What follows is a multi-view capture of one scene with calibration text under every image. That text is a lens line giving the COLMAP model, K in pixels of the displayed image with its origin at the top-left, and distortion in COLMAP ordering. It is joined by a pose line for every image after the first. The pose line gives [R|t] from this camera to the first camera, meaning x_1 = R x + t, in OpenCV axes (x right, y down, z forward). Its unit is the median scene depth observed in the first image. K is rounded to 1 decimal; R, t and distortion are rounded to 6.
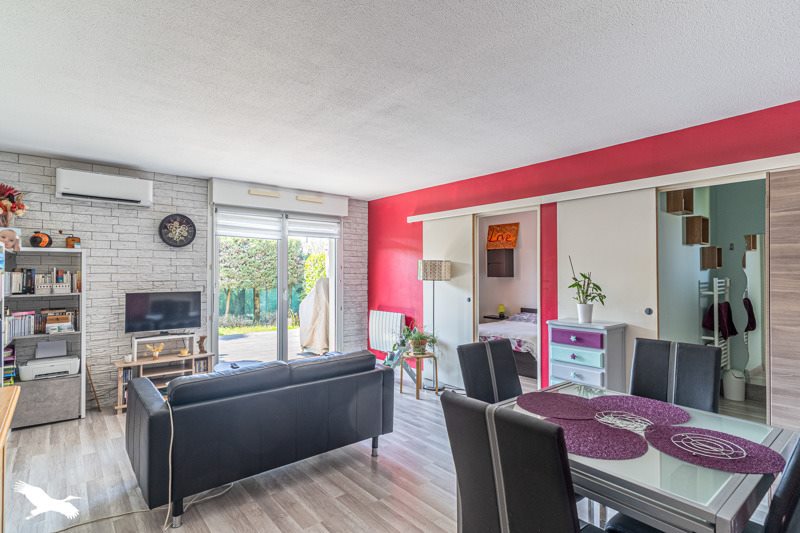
lens RADIAL K [[406.0, 0, 400.8], [0, 406.0, 263.6], [0, 0, 1]] dist [0.001744, 0.000685]
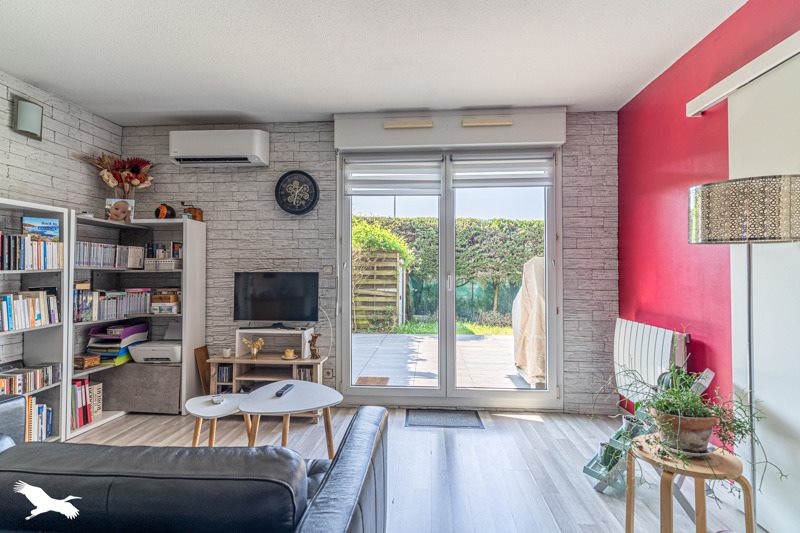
lens RADIAL K [[406.0, 0, 393.7], [0, 406.0, 263.2], [0, 0, 1]] dist [0.001744, 0.000685]
pose [[0.707348, -0.014875, -0.706709, 0.117493], [0.016317, 0.999856, -0.004714, 0.058111], [0.706677, -0.008197, 0.707488, 0.585529]]
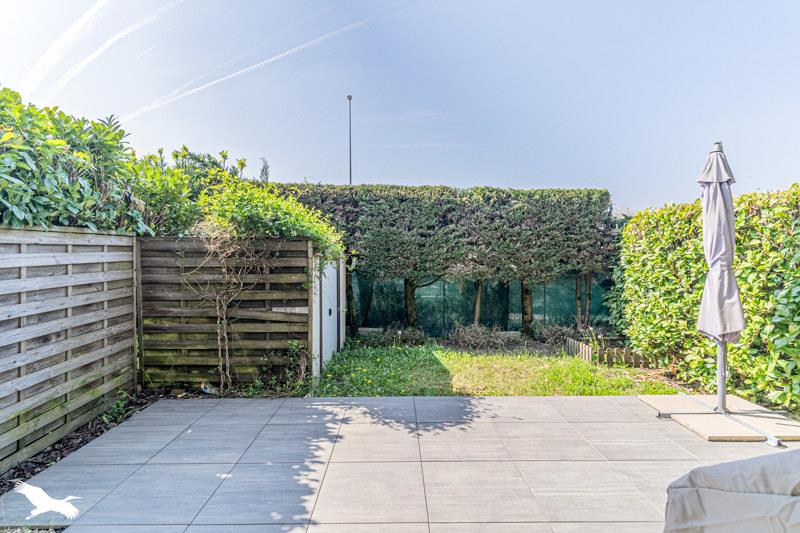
lens RADIAL K [[406.0, 0, 392.1], [0, 406.0, 264.5], [0, 0, 1]] dist [0.001744, 0.000685]
pose [[0.756722, 0.010749, -0.653648, -0.342588], [0.024075, 0.998728, 0.044295, 0.023515], [0.653293, -0.049255, 0.755501, 1.242072]]
